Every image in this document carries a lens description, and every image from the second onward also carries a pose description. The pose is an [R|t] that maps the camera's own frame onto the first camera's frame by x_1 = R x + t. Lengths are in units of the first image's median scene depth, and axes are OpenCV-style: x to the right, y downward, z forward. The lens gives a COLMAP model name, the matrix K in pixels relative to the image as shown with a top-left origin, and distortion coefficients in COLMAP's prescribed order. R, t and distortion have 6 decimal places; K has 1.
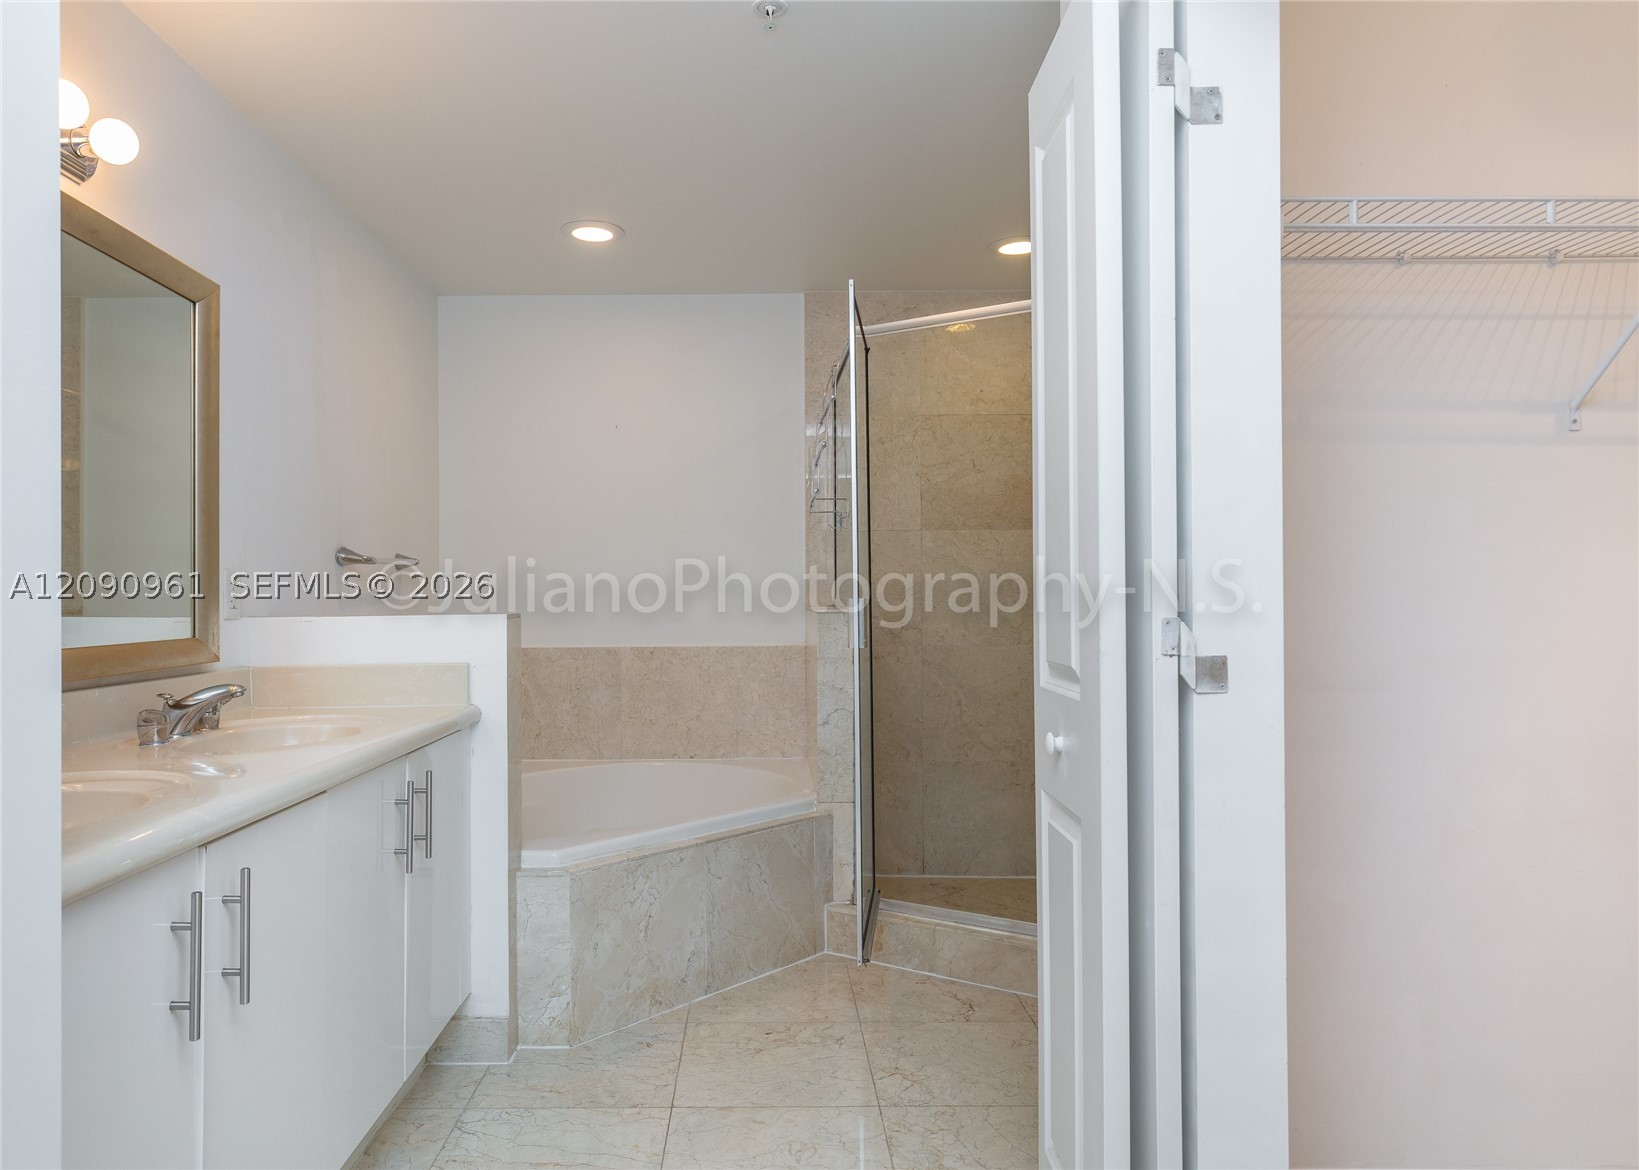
lens RADIAL K [[1037.2, 0, 755.1], [0, 1037.2, 587.3], [0, 0, 1]] dist [-0.002619, -0.001605]
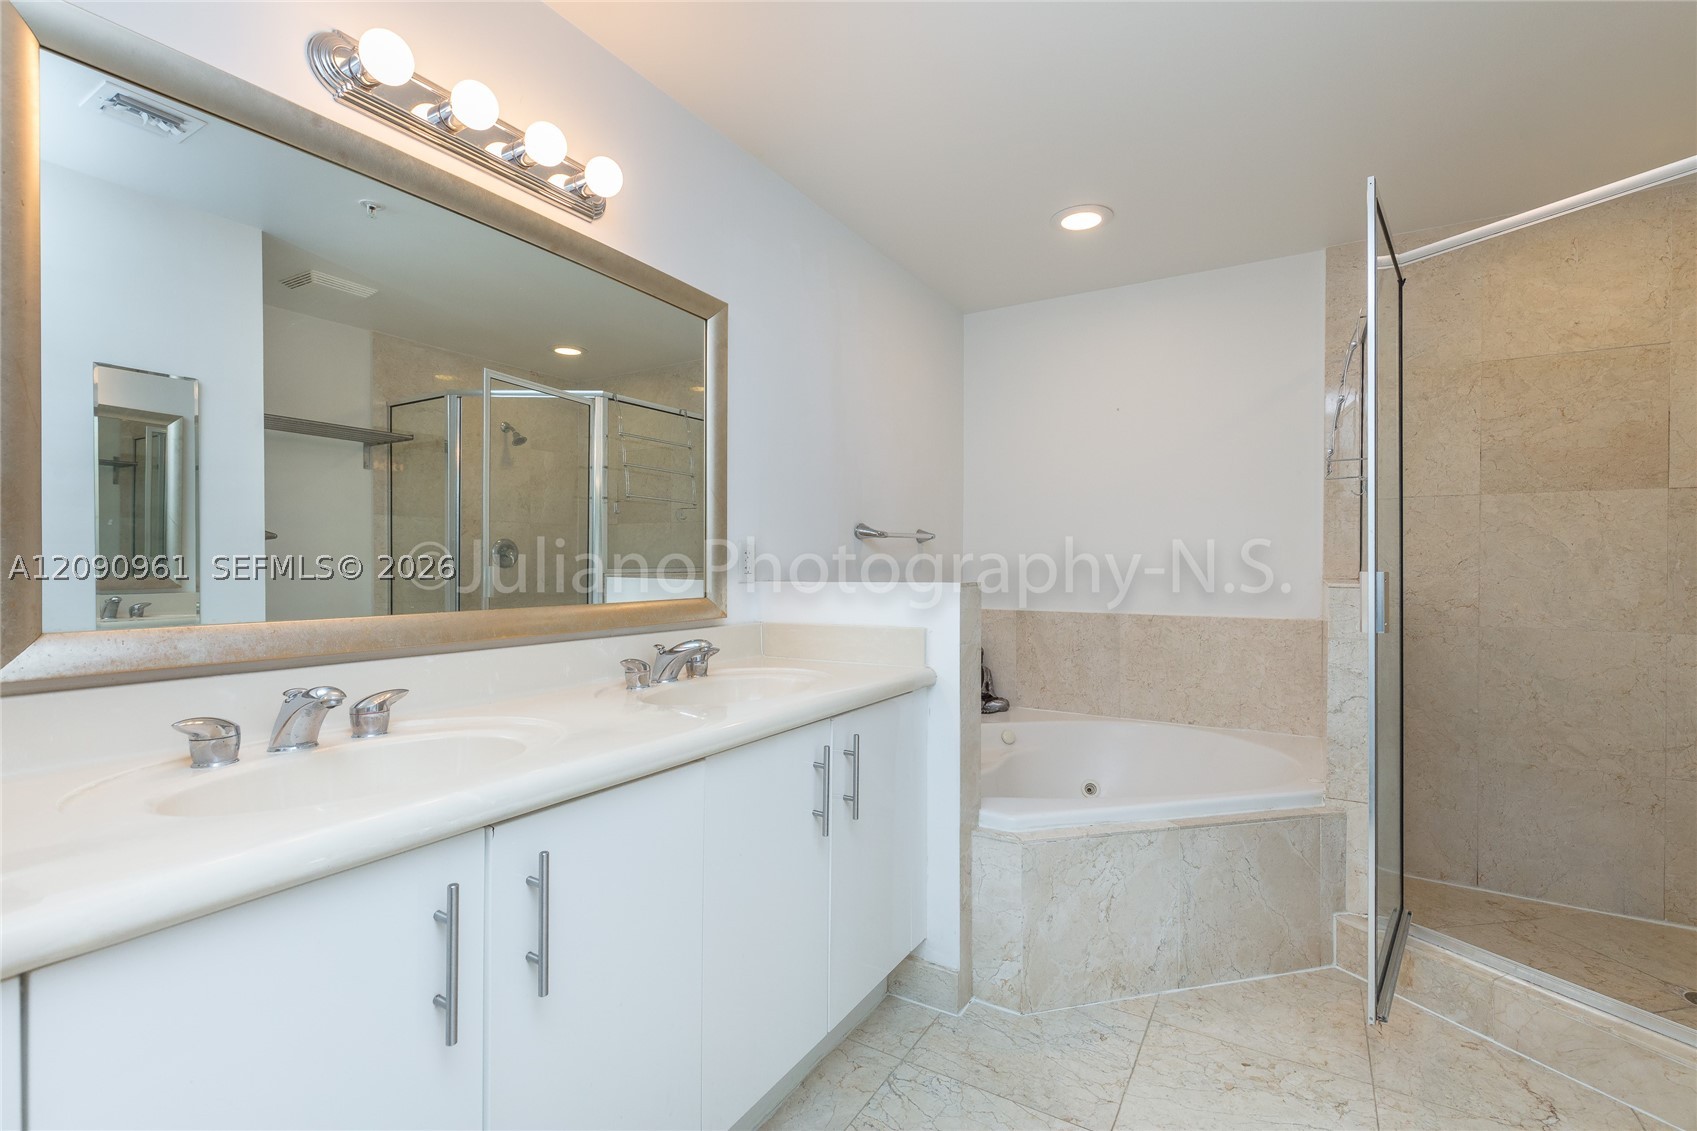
lens RADIAL K [[758.0, 0, 849.0], [0, 758.0, 569.4], [0, 0, 1]] dist [0.003837, -0.000751]
pose [[0.859804, 0.011382, -0.510497, 0.038671], [-0.004350, 0.999879, 0.014968, 0.001123], [0.510606, -0.010649, 0.859749, 0.225231]]
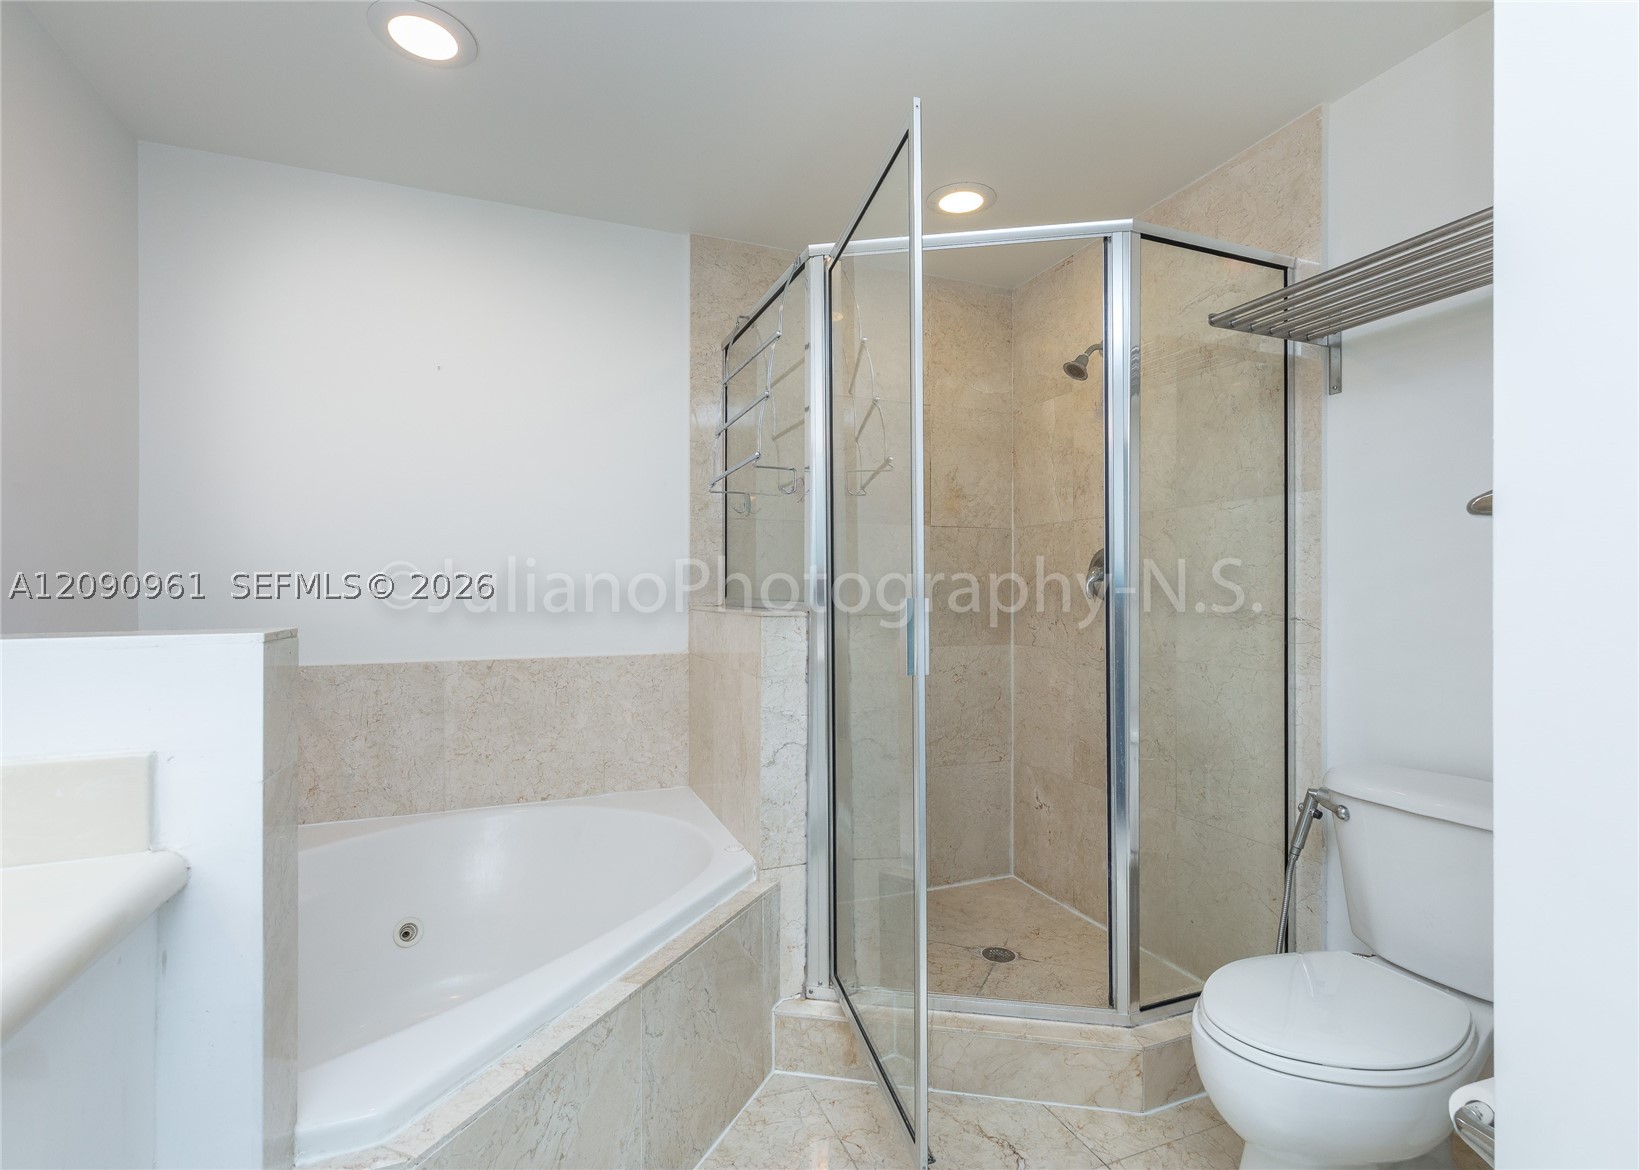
lens RADIAL K [[791.7, 0, 839.1], [0, 791.7, 586.7], [0, 0, 1]] dist [0.004632, -0.000254]
pose [[0.922499, 0.006419, 0.385947, -0.110582], [-0.006094, 0.999979, -0.002064, 0.003822], [-0.385952, -0.000448, 0.922519, 0.455322]]
